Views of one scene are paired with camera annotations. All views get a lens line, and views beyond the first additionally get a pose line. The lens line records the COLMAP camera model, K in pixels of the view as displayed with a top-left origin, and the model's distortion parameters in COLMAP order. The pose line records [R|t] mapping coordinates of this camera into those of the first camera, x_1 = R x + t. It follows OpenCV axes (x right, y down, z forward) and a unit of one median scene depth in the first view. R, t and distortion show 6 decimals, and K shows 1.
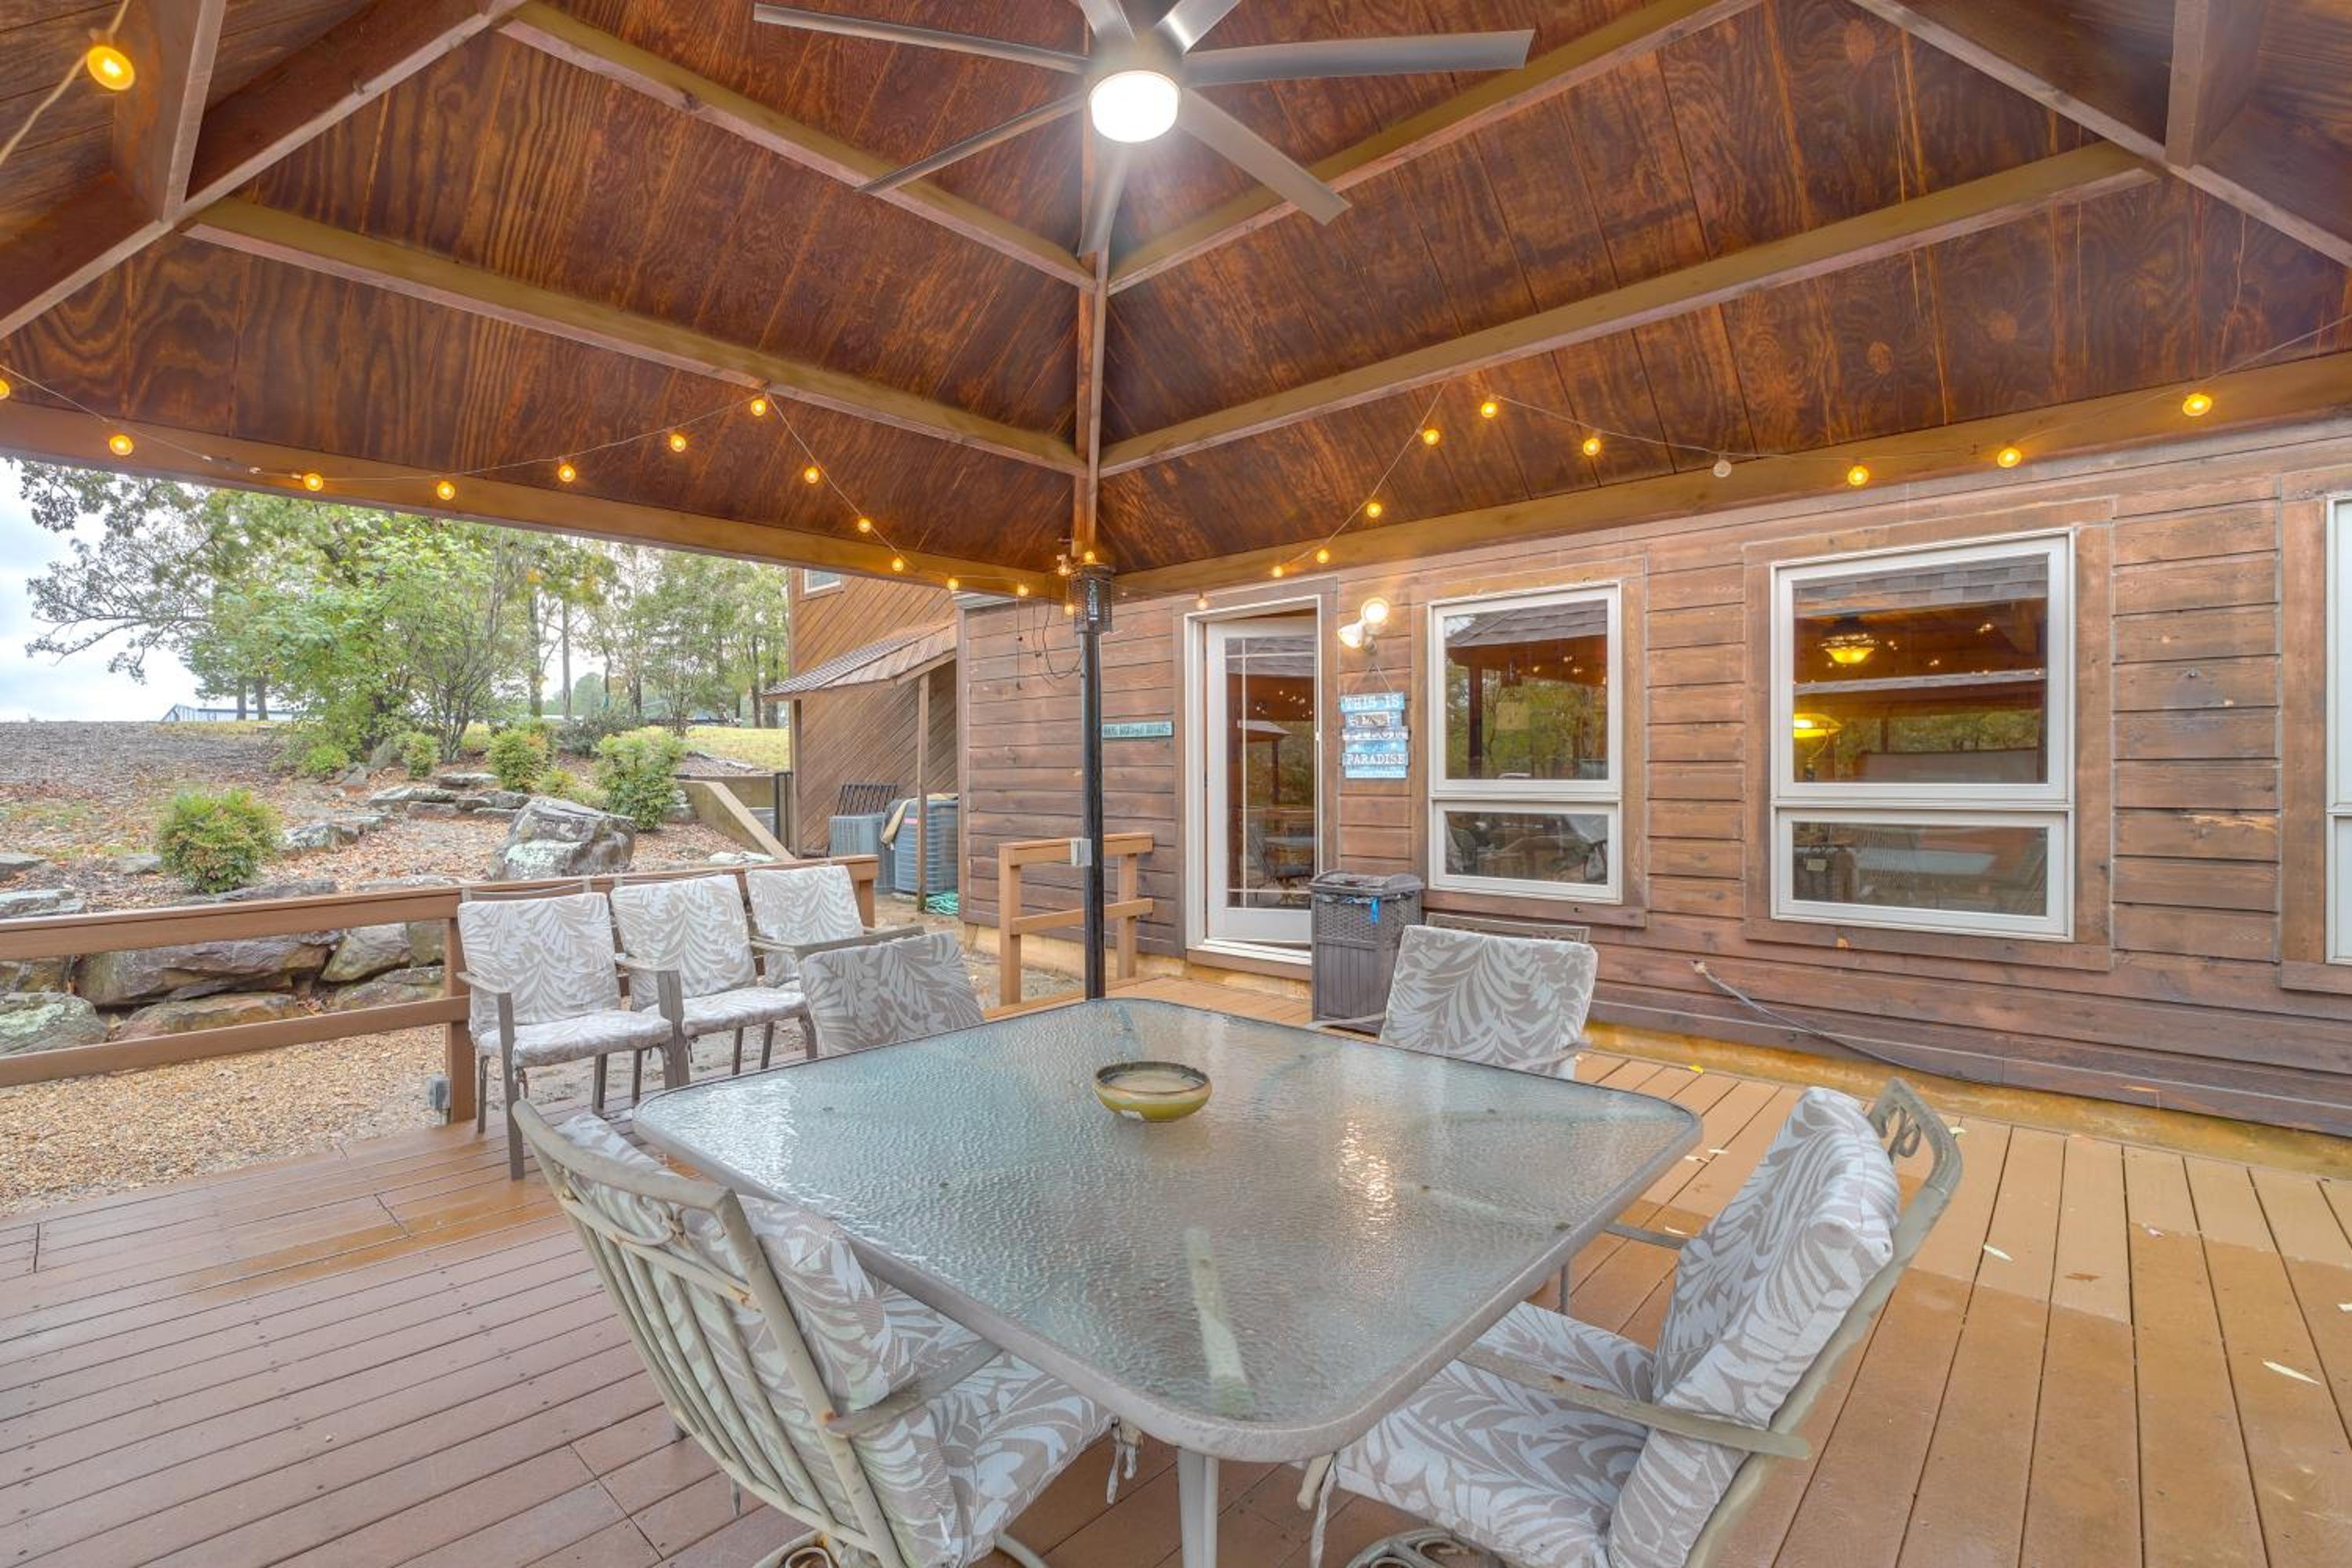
lens RADIAL K [[1043.3, 0, 1003.6], [0, 1043.3, 792.4], [0, 0, 1]] dist [-0.016590, -0.000129]
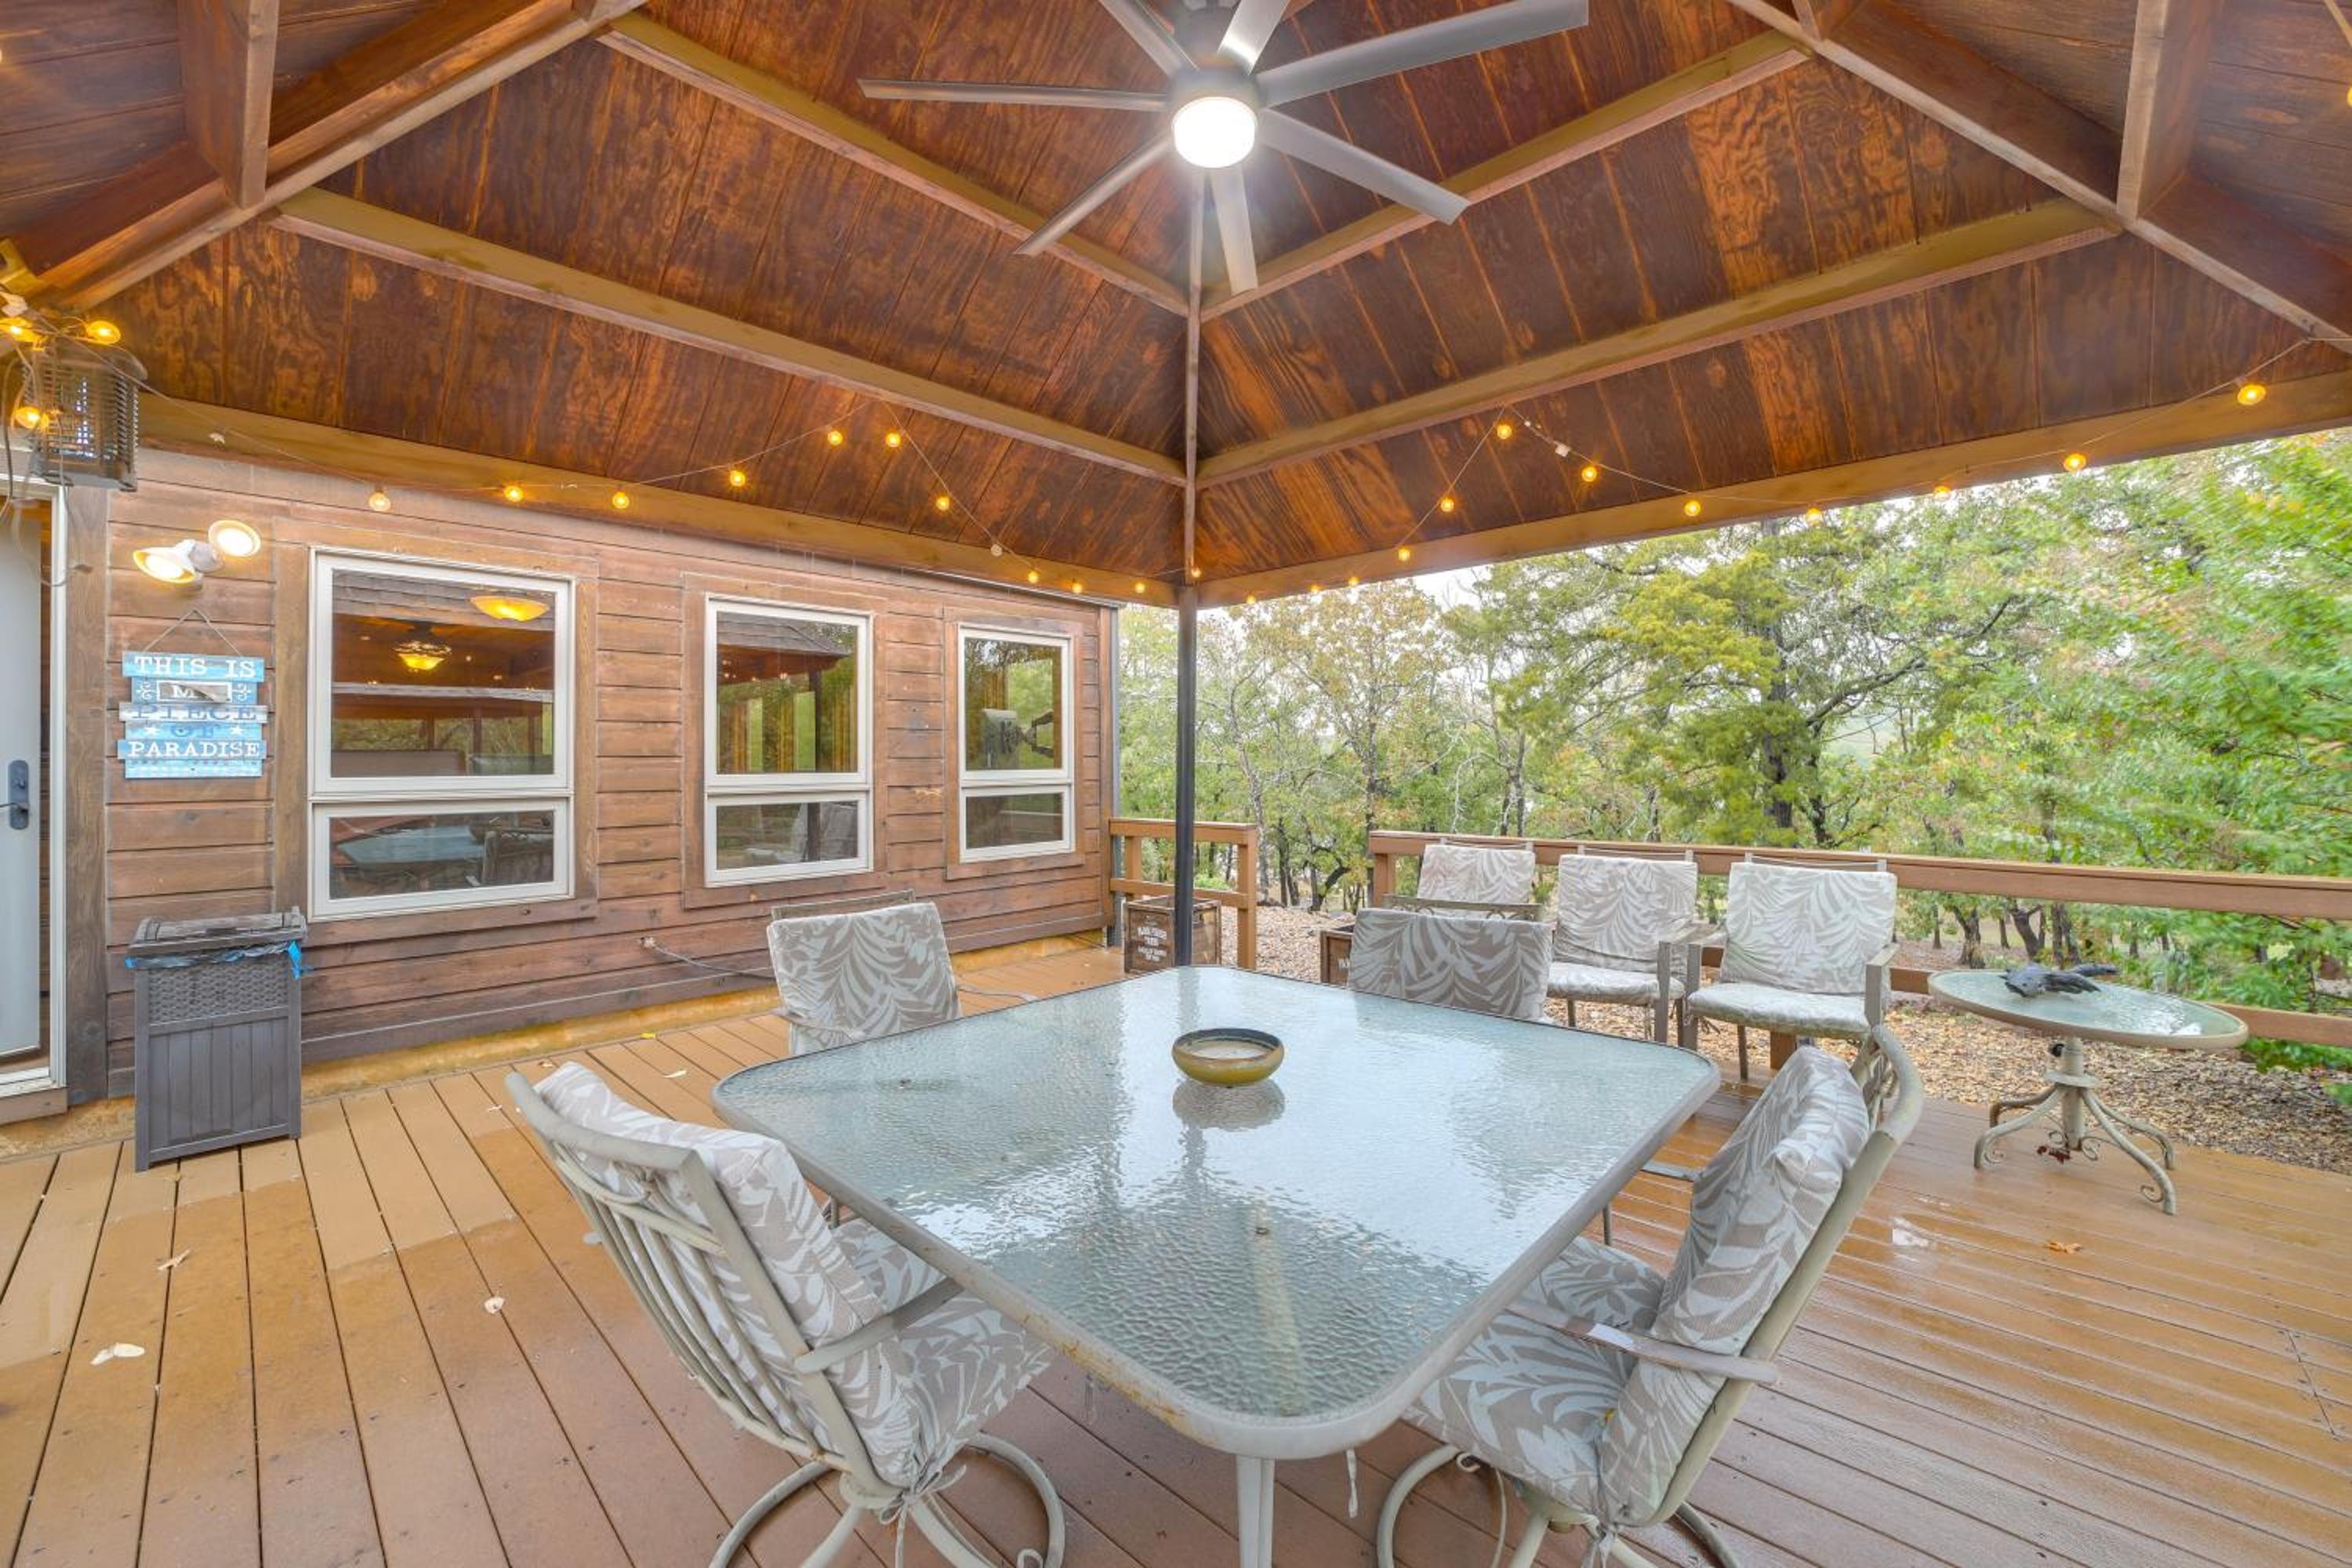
lens RADIAL K [[937.6, 0, 1172.8], [0, 937.6, 747.5], [0, 0, 1]] dist [-0.001764, -0.000039]
pose [[-0.042929, 0.020707, 0.998863, -0.345246], [0.027845, 0.999422, -0.019522, -0.004090], [-0.998690, 0.026976, -0.043481, 0.464237]]
